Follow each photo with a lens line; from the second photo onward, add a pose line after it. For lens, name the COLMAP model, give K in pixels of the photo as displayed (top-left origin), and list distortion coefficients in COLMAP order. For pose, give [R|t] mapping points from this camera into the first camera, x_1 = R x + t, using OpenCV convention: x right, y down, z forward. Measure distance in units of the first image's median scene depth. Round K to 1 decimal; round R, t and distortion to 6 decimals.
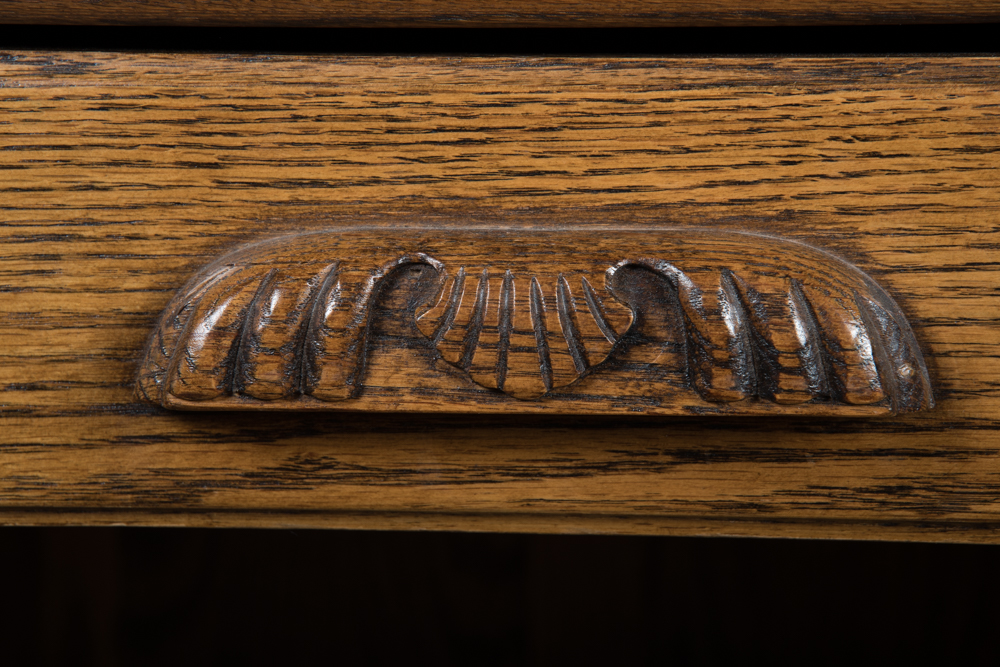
lens RADIAL K [[2937.2, 0, 497.5], [0, 2937.2, 333.5], [0, 0, 1]] dist [0.295980, 0.000000]
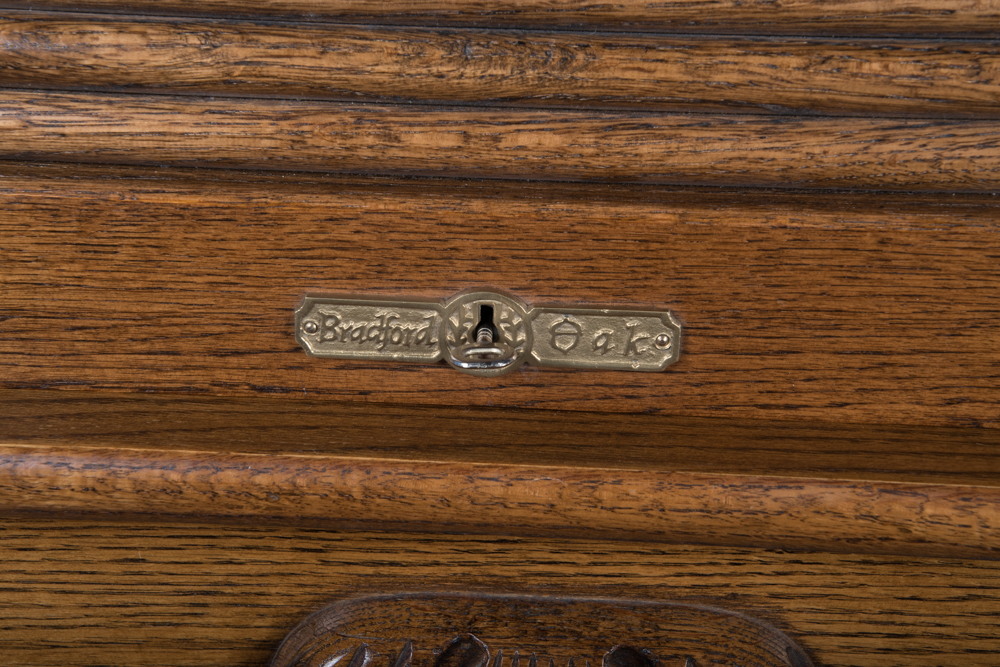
lens RADIAL K [[1918.3, 0, 501.3], [0, 1918.3, 333.8], [0, 0, 1]] dist [0.065735, 0.000000]
pose [[0.999509, 0.015381, 0.027303, -0.037350], [-0.020662, 0.978507, 0.205174, -0.343966], [-0.023561, -0.205637, 0.978345, 0.140530]]
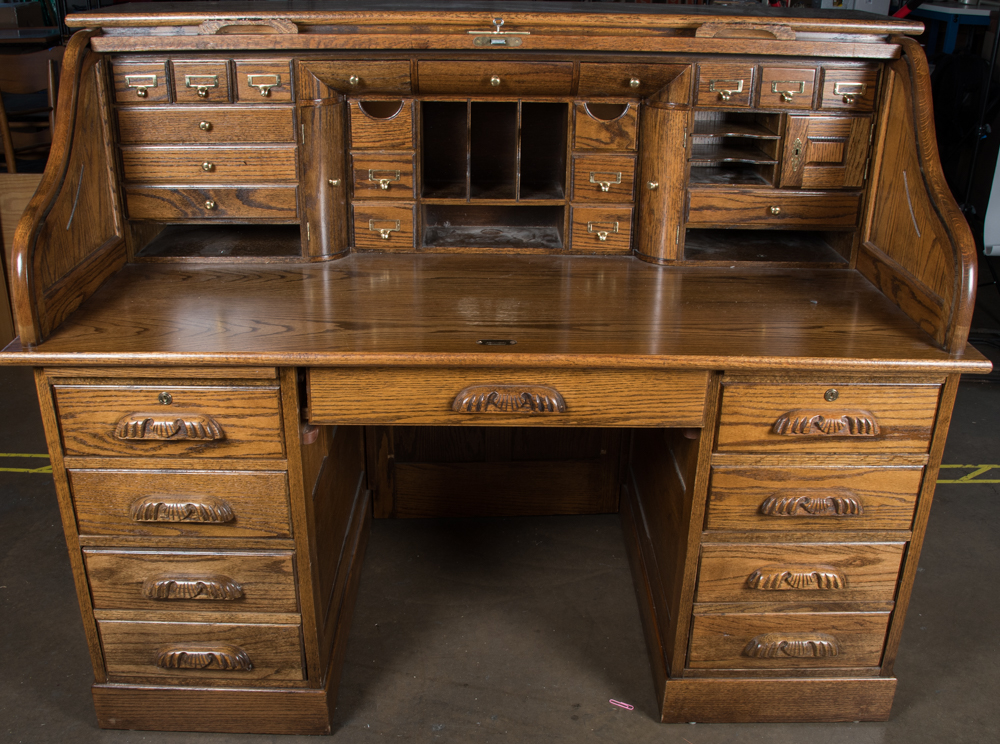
lens RADIAL K [[1029.9, 0, 486.9], [0, 1029.9, 394.3], [0, 0, 1]] dist [-0.130374, 0.000000]
pose [[0.997567, -0.013339, 0.068425, -0.212399], [0.001220, 0.984714, 0.174174, -0.447878], [-0.069702, -0.173667, 0.982335, -1.432777]]
